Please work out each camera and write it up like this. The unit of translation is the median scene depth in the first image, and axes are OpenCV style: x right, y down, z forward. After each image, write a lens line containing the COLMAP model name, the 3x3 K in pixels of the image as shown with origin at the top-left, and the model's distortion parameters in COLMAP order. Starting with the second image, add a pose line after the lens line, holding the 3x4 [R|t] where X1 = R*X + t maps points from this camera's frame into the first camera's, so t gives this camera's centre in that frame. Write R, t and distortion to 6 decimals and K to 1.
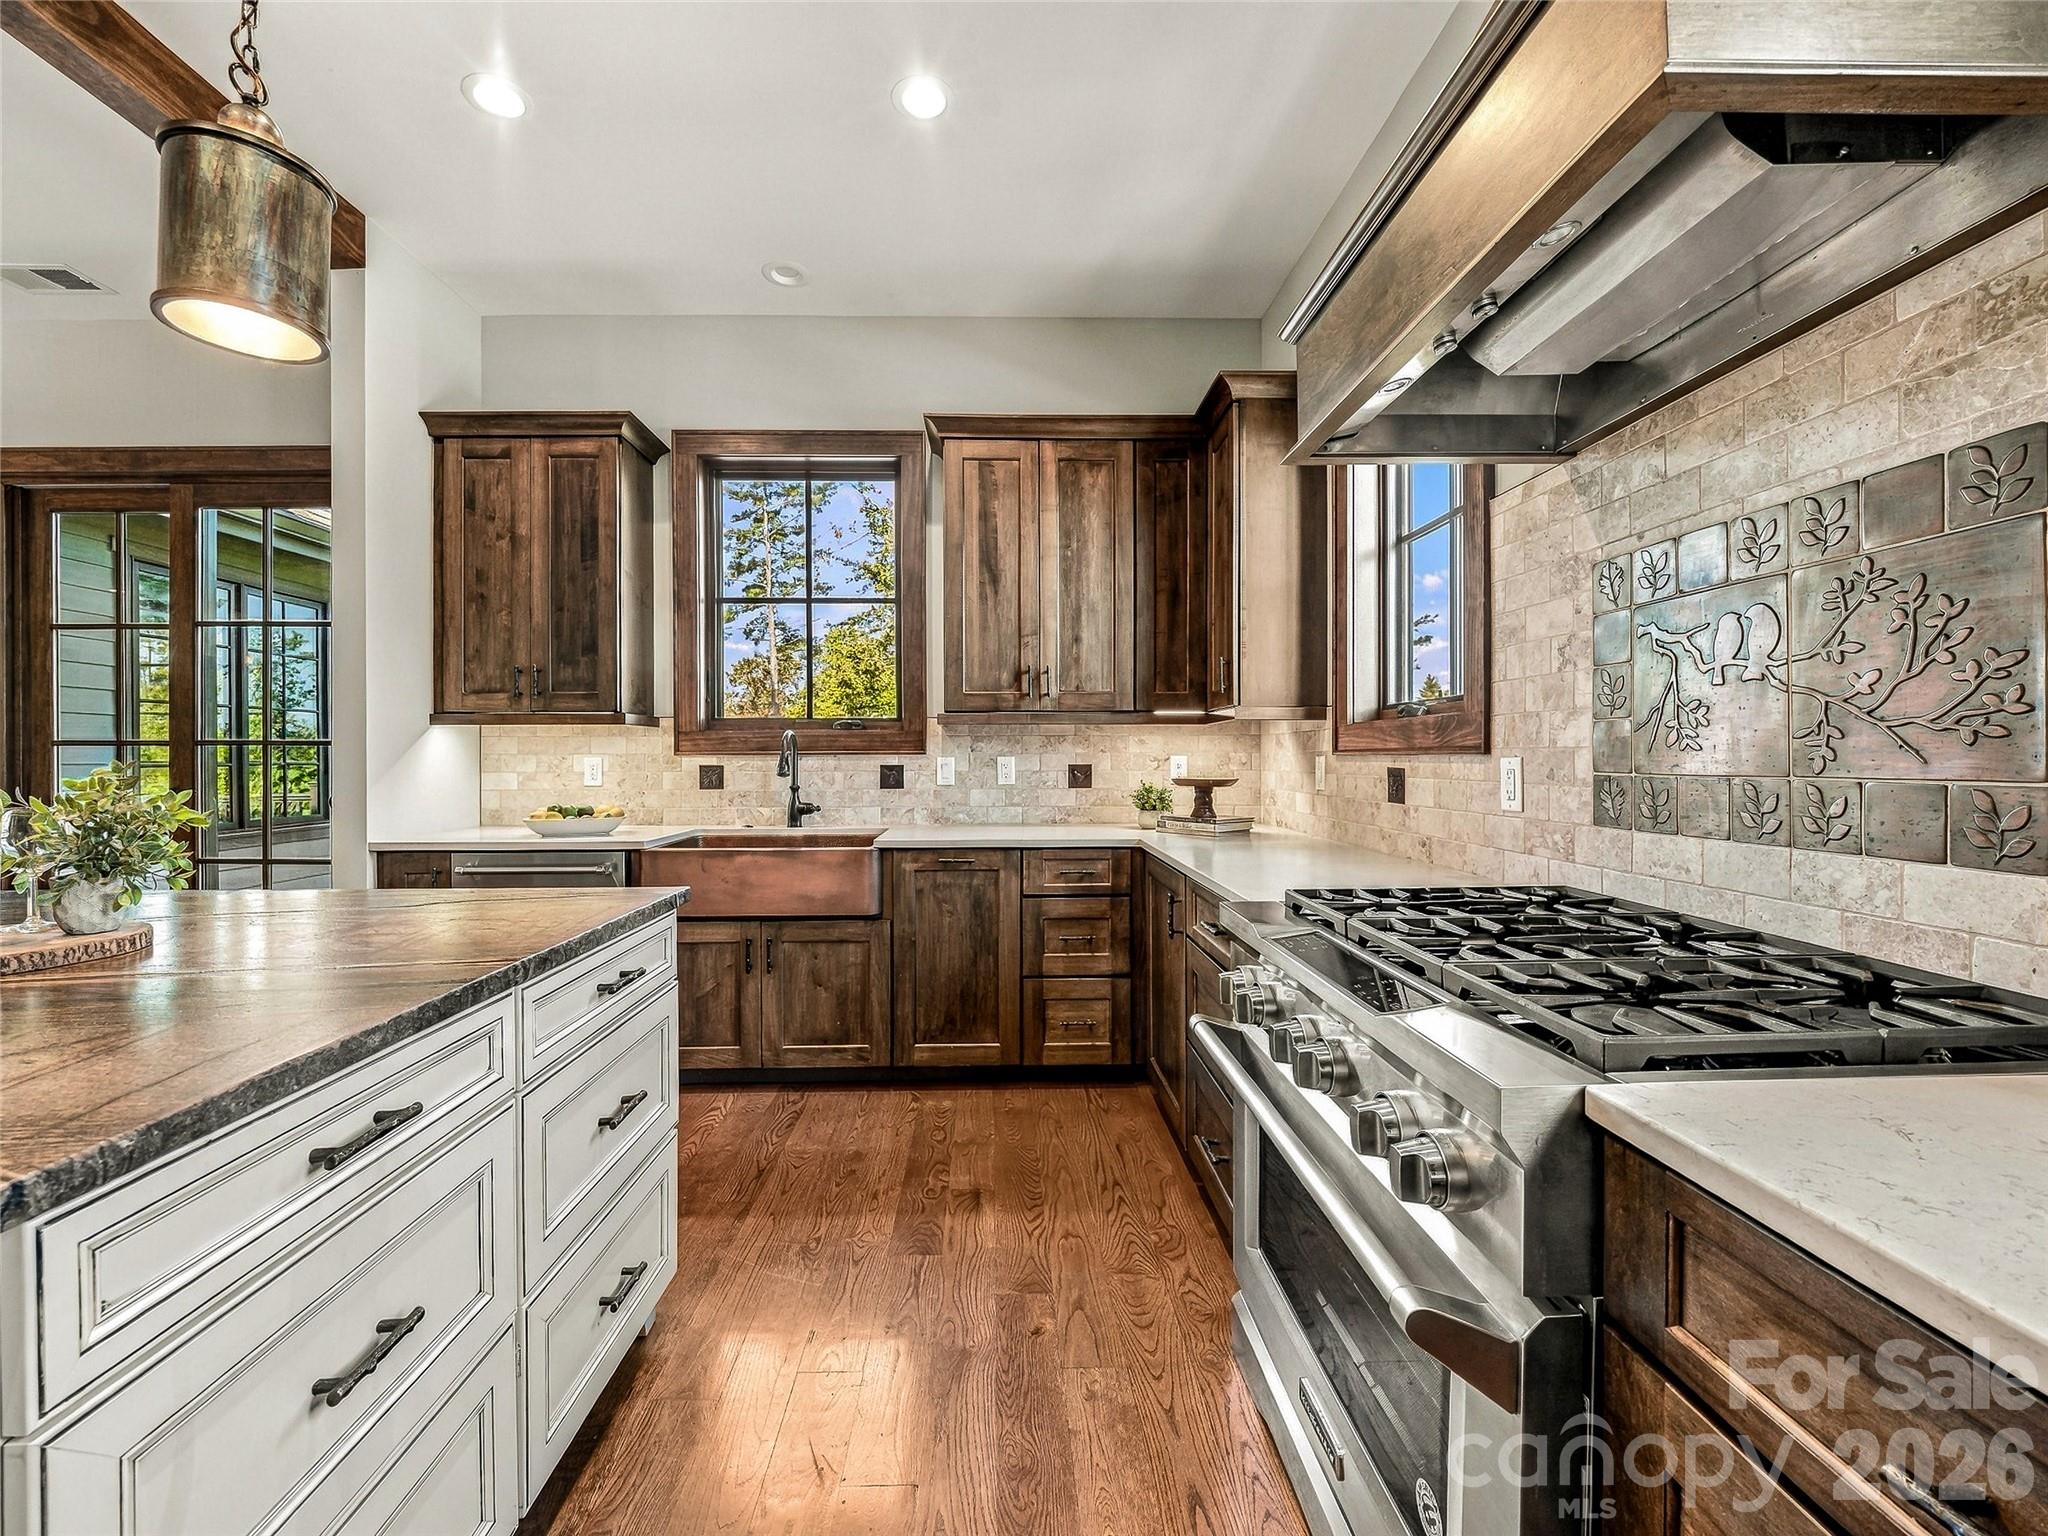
lens RADIAL K [[827.7, 0, 1018.8], [0, 827.7, 754.1], [0, 0, 1]] dist [-0.000276, -0.000069]
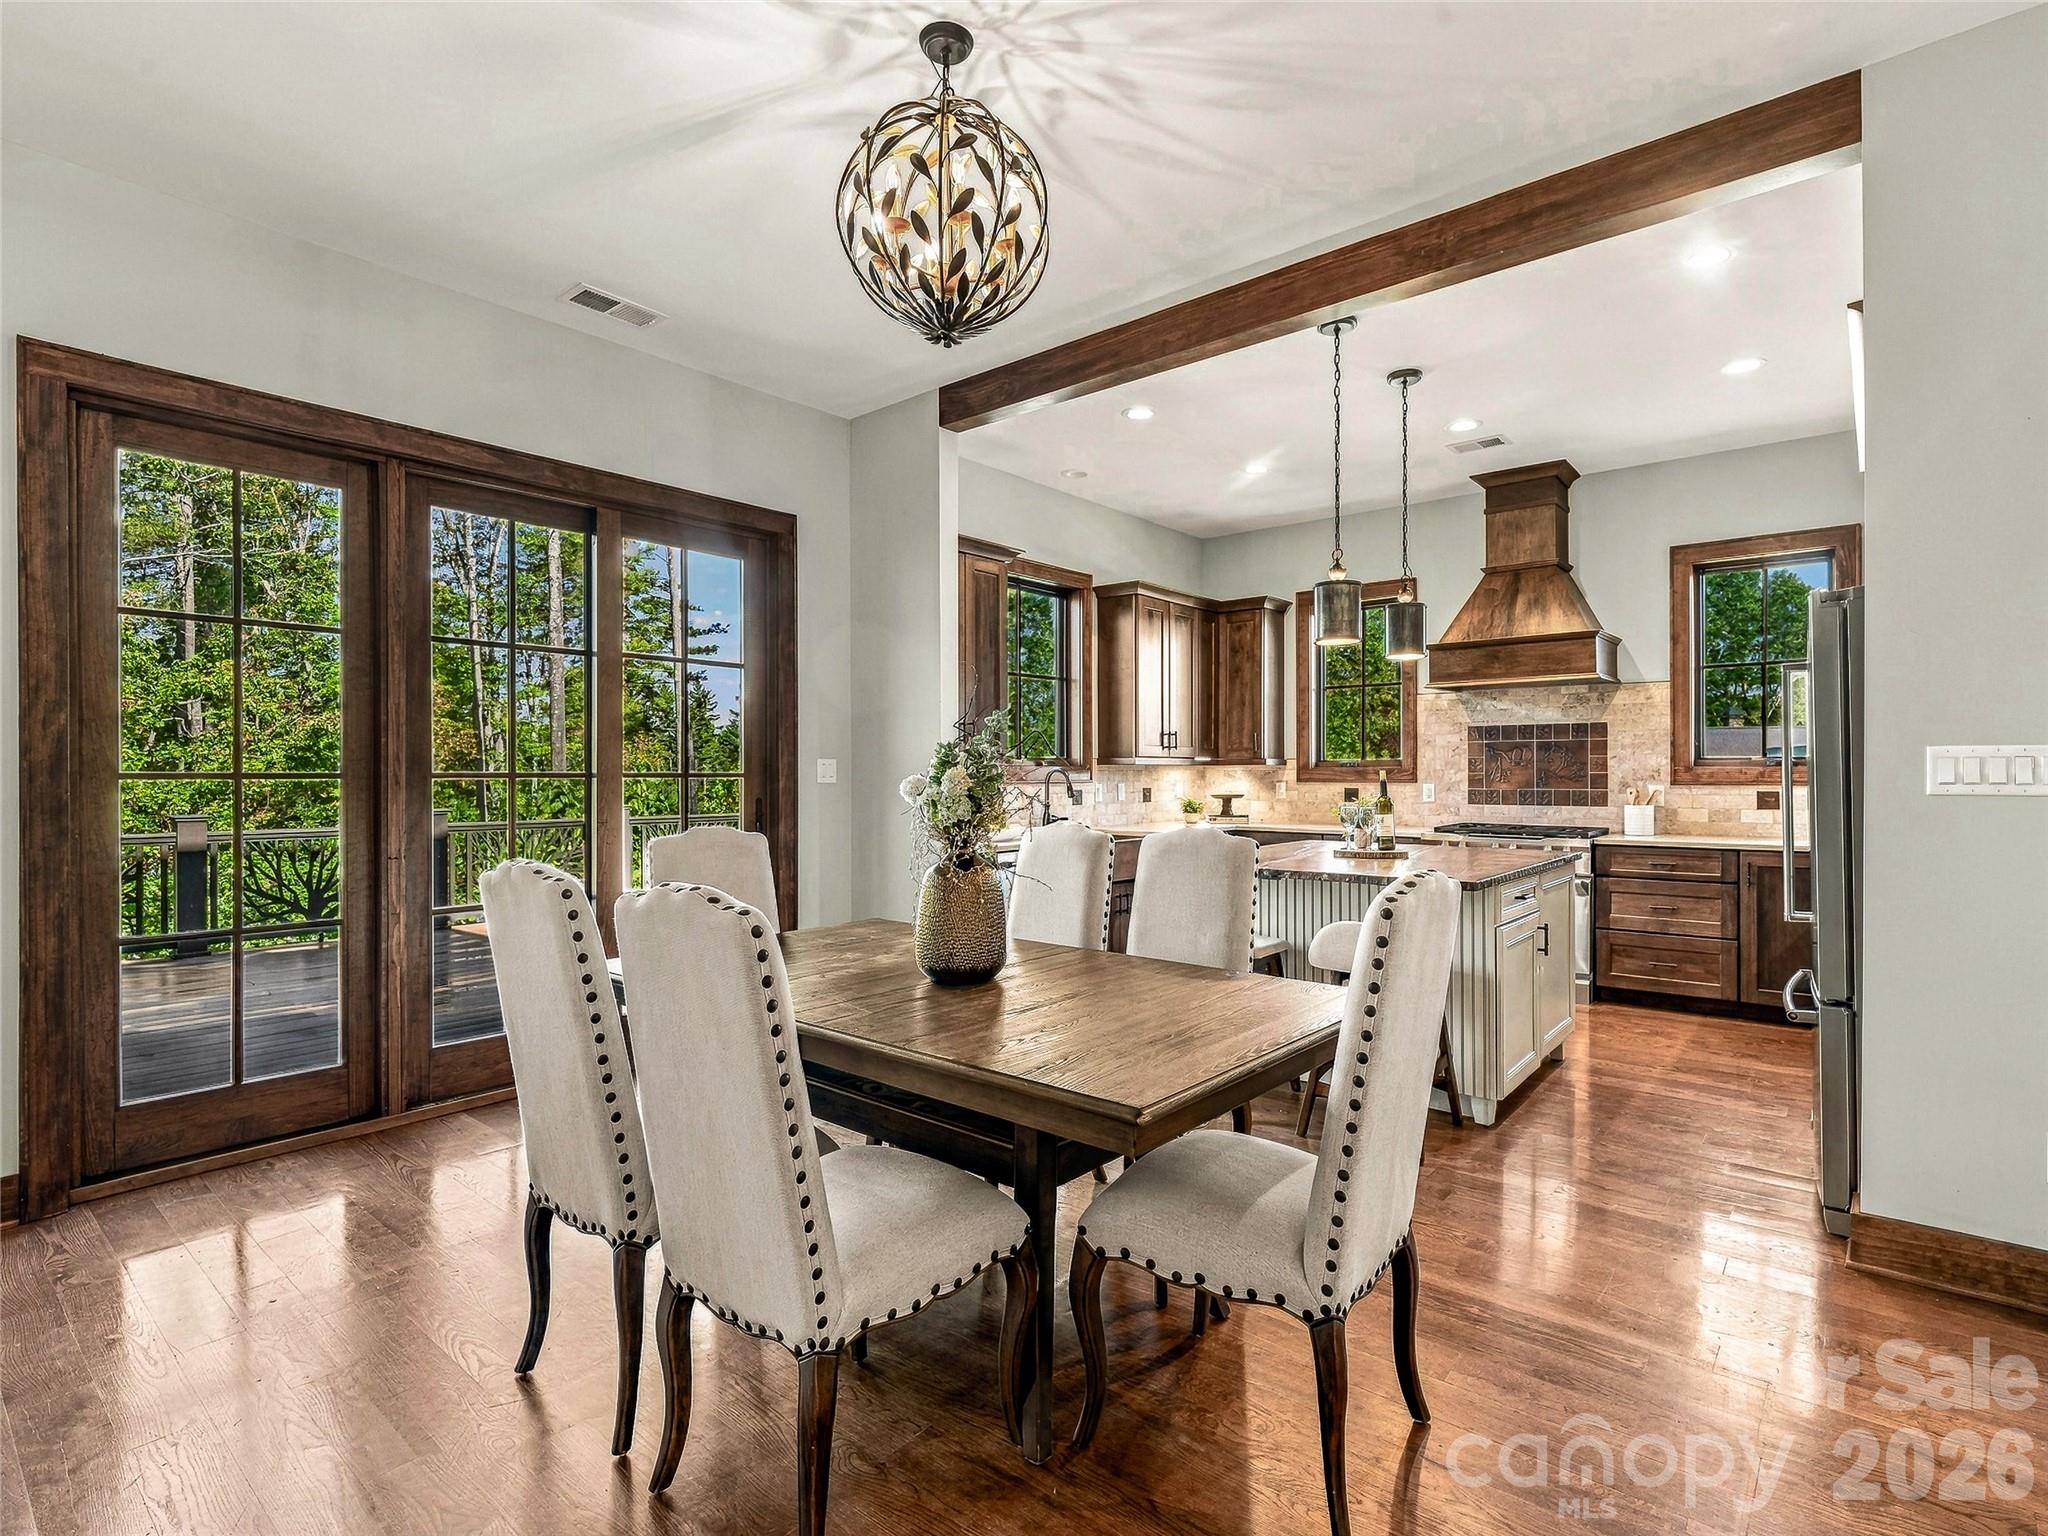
lens RADIAL K [[1017.1, 0, 1024.0], [0, 1017.1, 768.0], [0, 0, 1]] dist [-0.002069, -0.000538]
pose [[0.664111, 0.005743, 0.747612, -1.795106], [-0.002784, 0.999983, -0.005209, -0.017285], [-0.747629, 0.001378, 0.664115, -0.198017]]
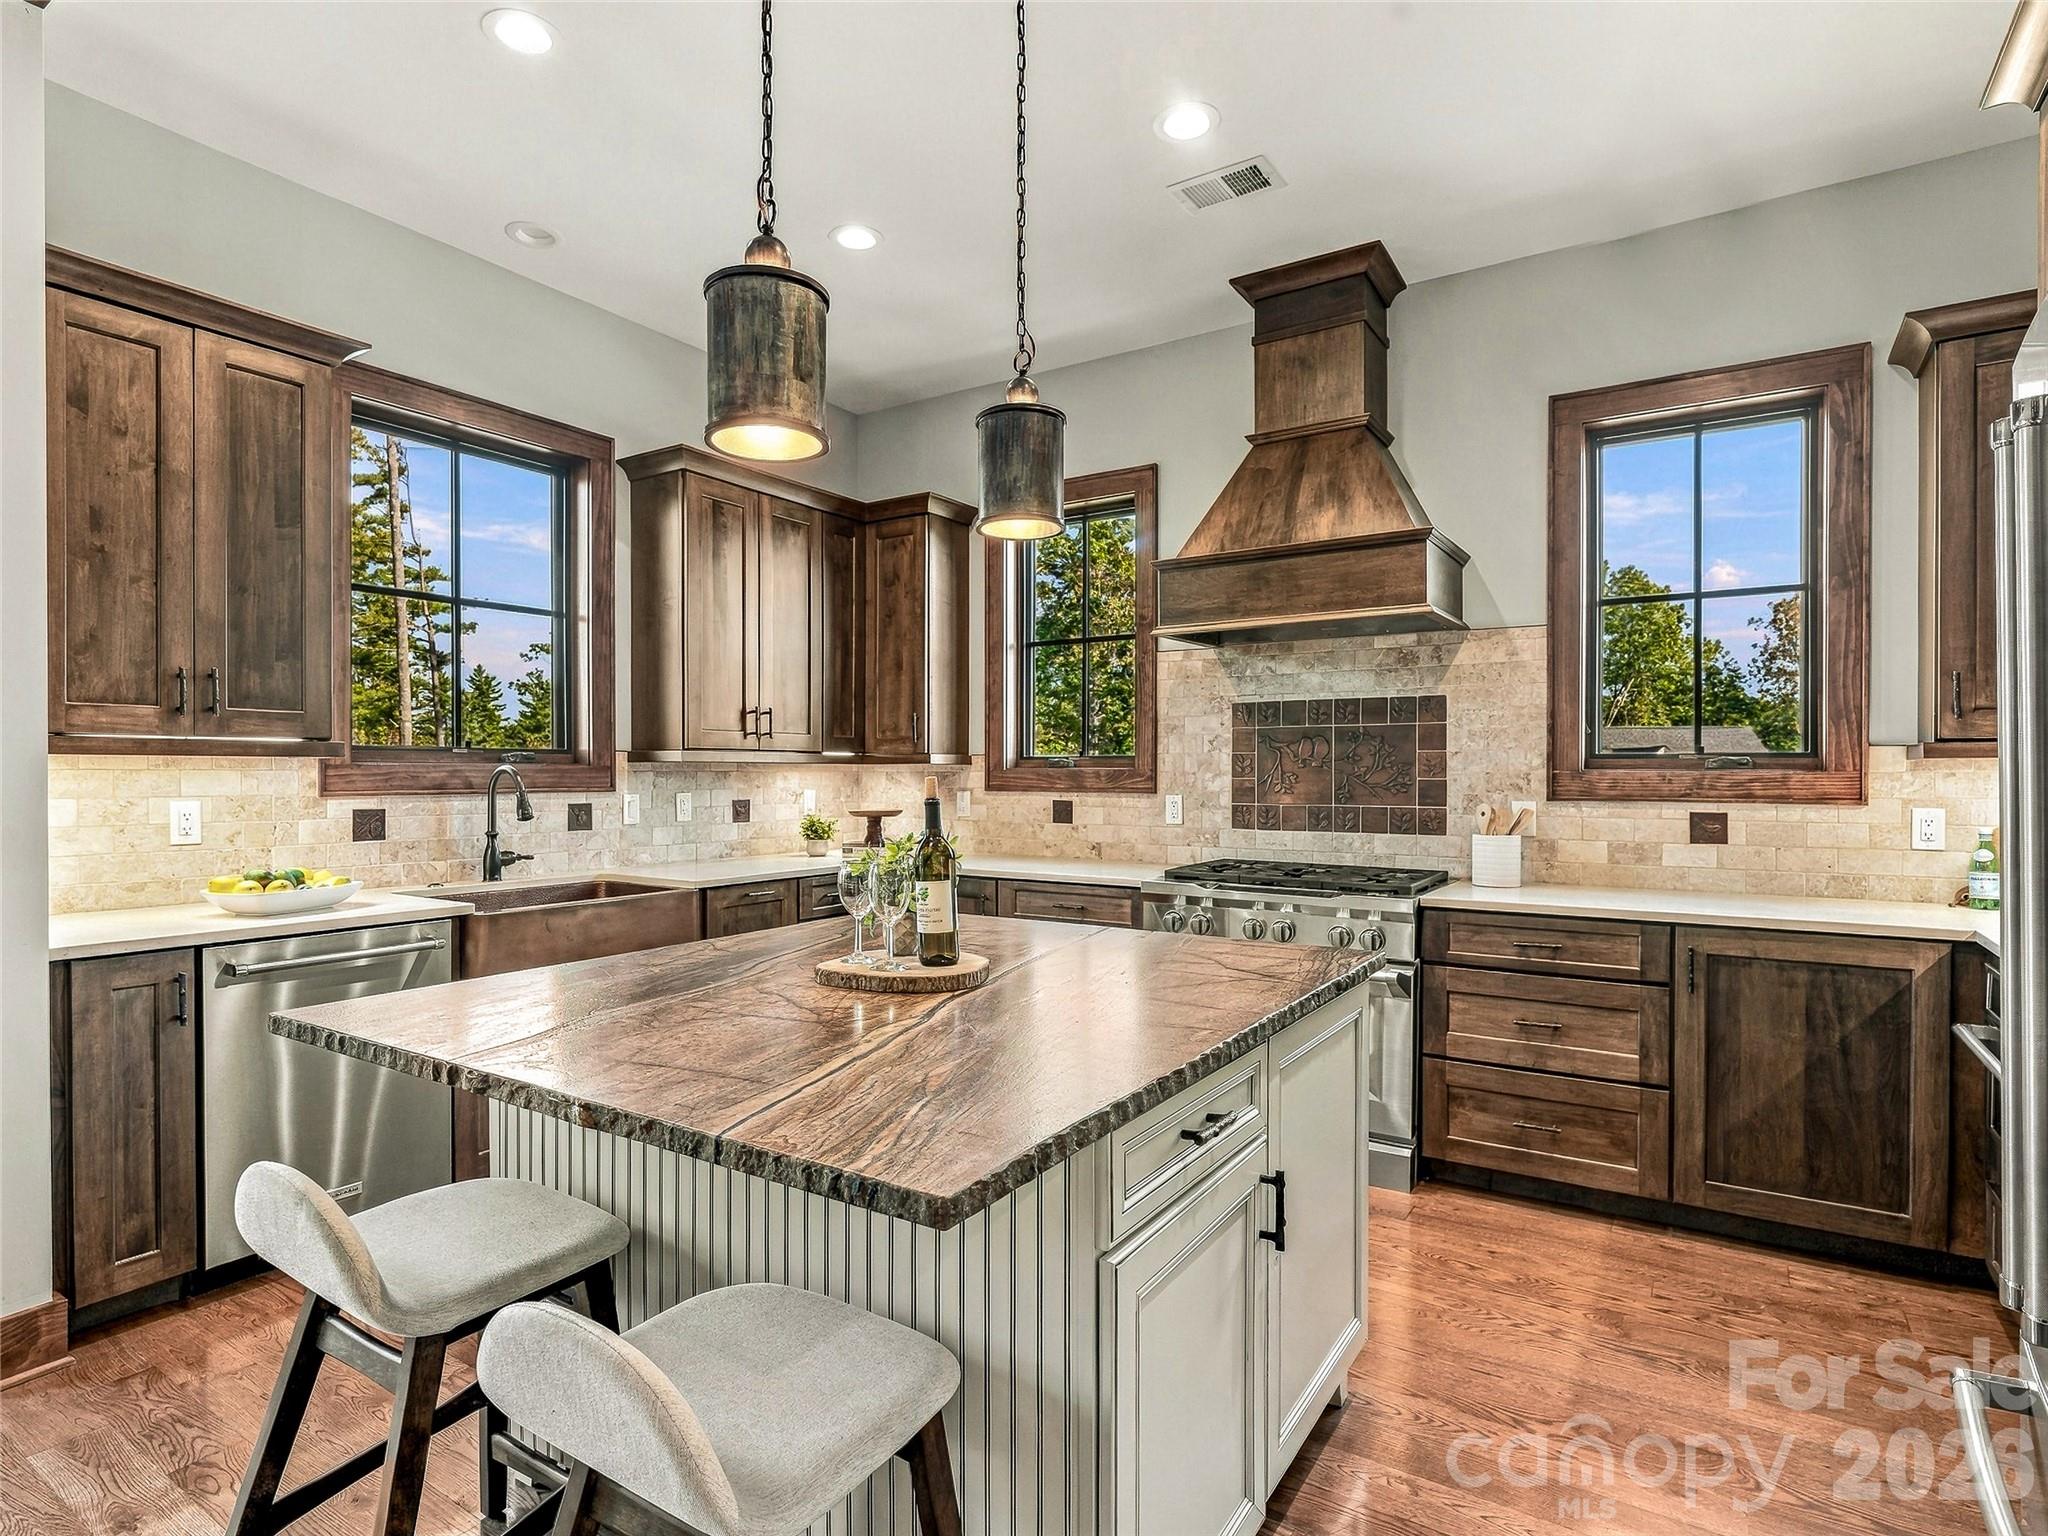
lens RADIAL K [[1060.2, 0, 982.1], [0, 1060.2, 772.8], [0, 0, 1]] dist [0.003609, 0.000326]
pose [[0.585114, 0.003095, 0.810945, -0.912995], [-0.005946, 0.999982, 0.000474, -0.025937], [-0.810929, -0.005099, 0.585122, -0.024834]]
